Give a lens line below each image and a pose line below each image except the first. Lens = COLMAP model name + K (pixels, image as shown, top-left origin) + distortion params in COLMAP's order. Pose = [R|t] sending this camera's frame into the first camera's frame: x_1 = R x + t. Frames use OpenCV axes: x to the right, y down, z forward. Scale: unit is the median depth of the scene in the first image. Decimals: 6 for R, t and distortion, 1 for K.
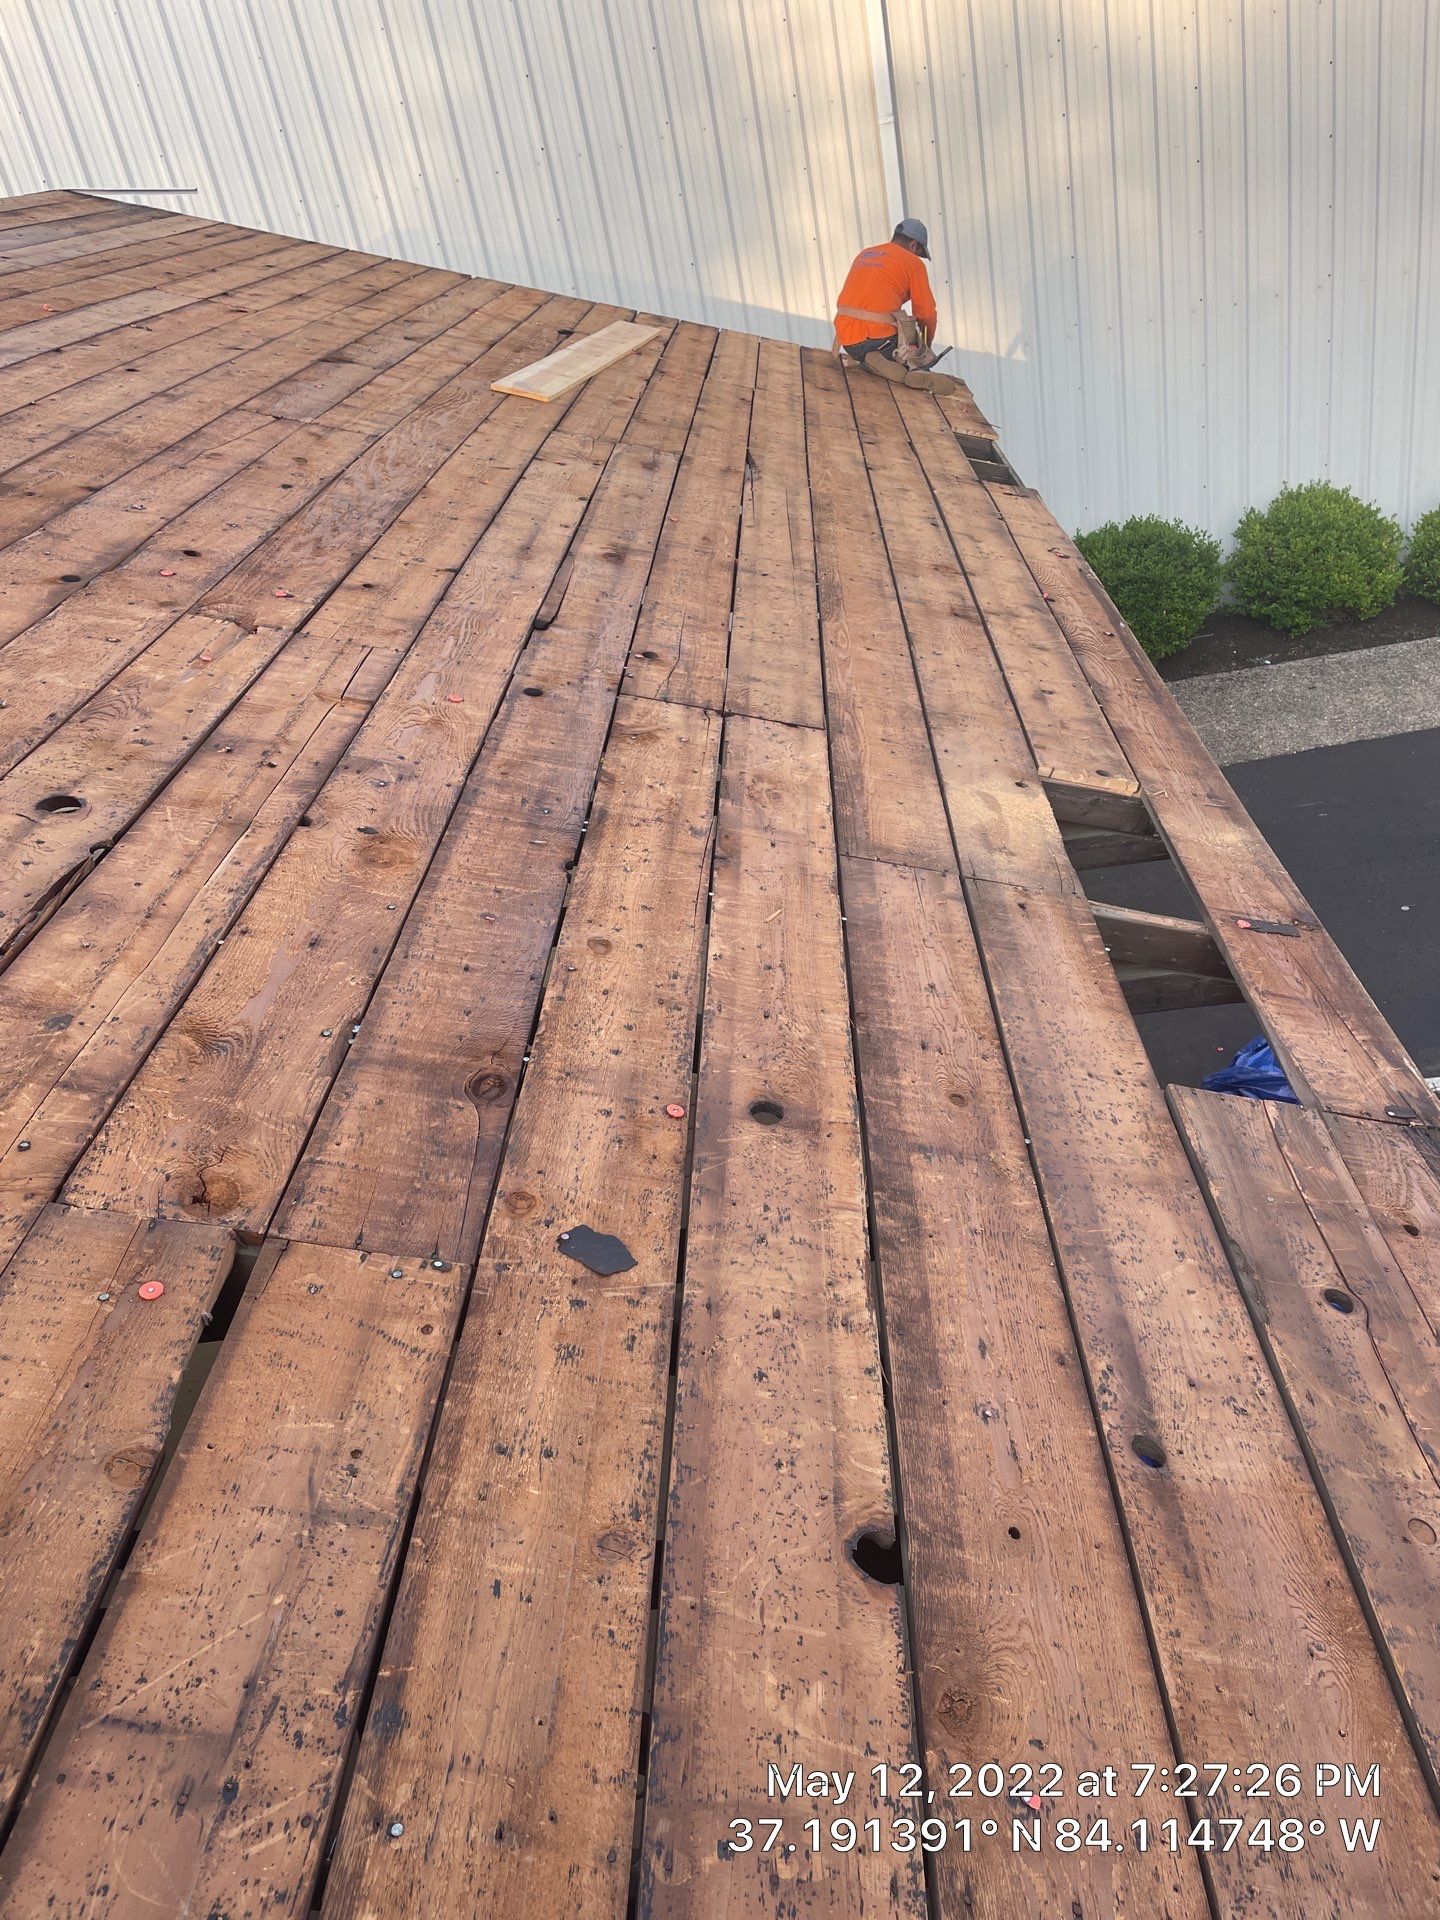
lens RADIAL K [[1416.8, 0, 720.0], [0, 1416.8, 960.0], [0, 0, 1]] dist [0.086622, -0.084284]
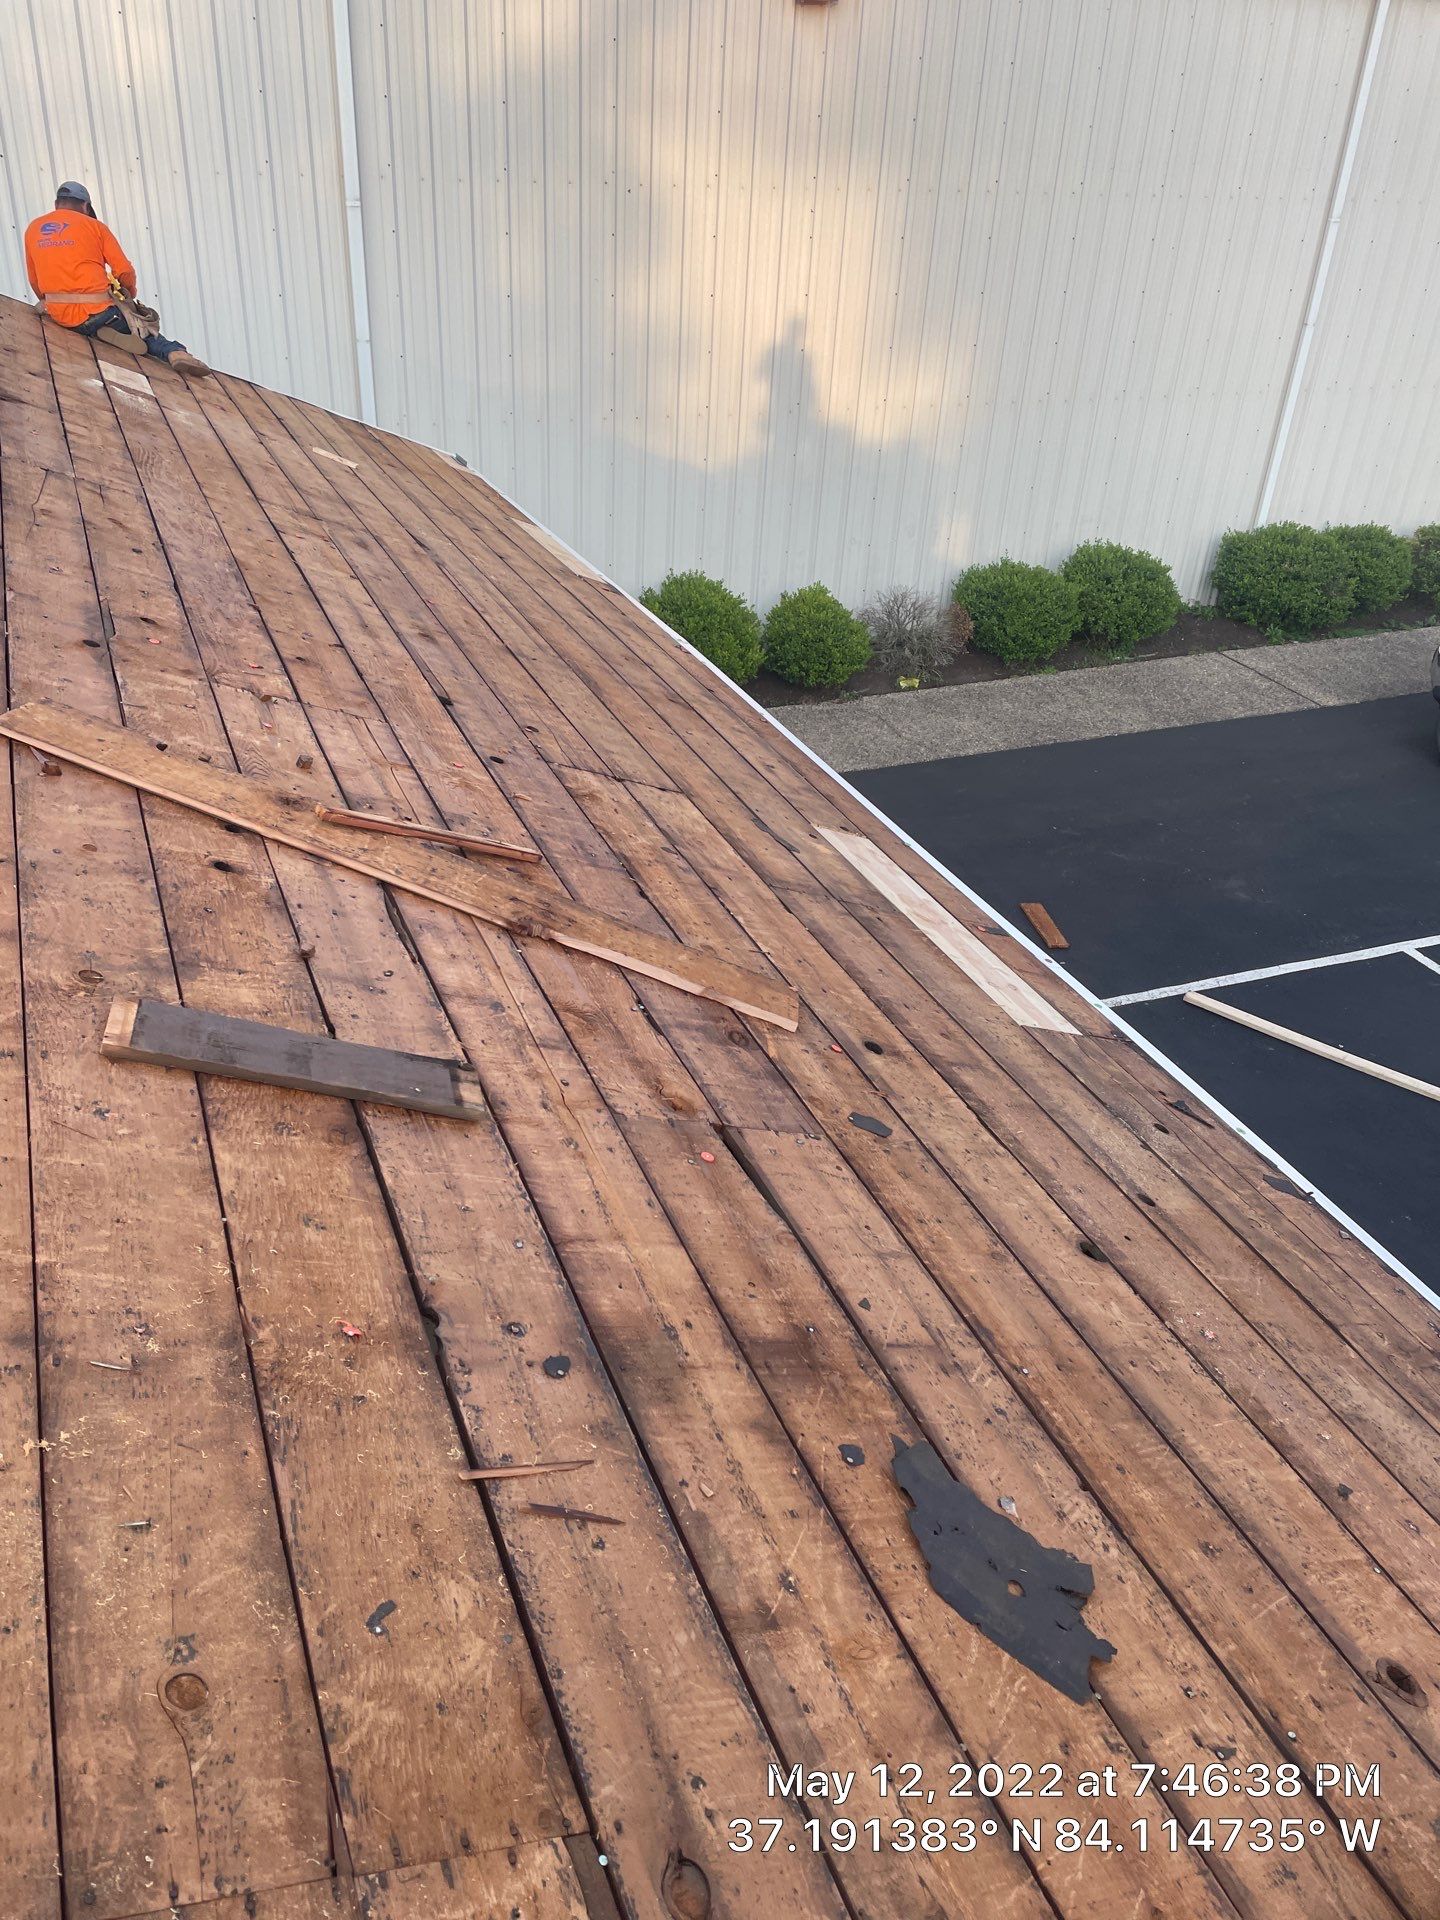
lens RADIAL K [[1416.8, 0, 720.0], [0, 1416.8, 960.0], [0, 0, 1]] dist [0.086622, -0.084284]
pose [[0.883180, -0.033678, 0.467823, -0.640097], [0.042450, 0.999065, -0.008219, 0.011656], [-0.467109, 0.027118, 0.883784, -0.243623]]
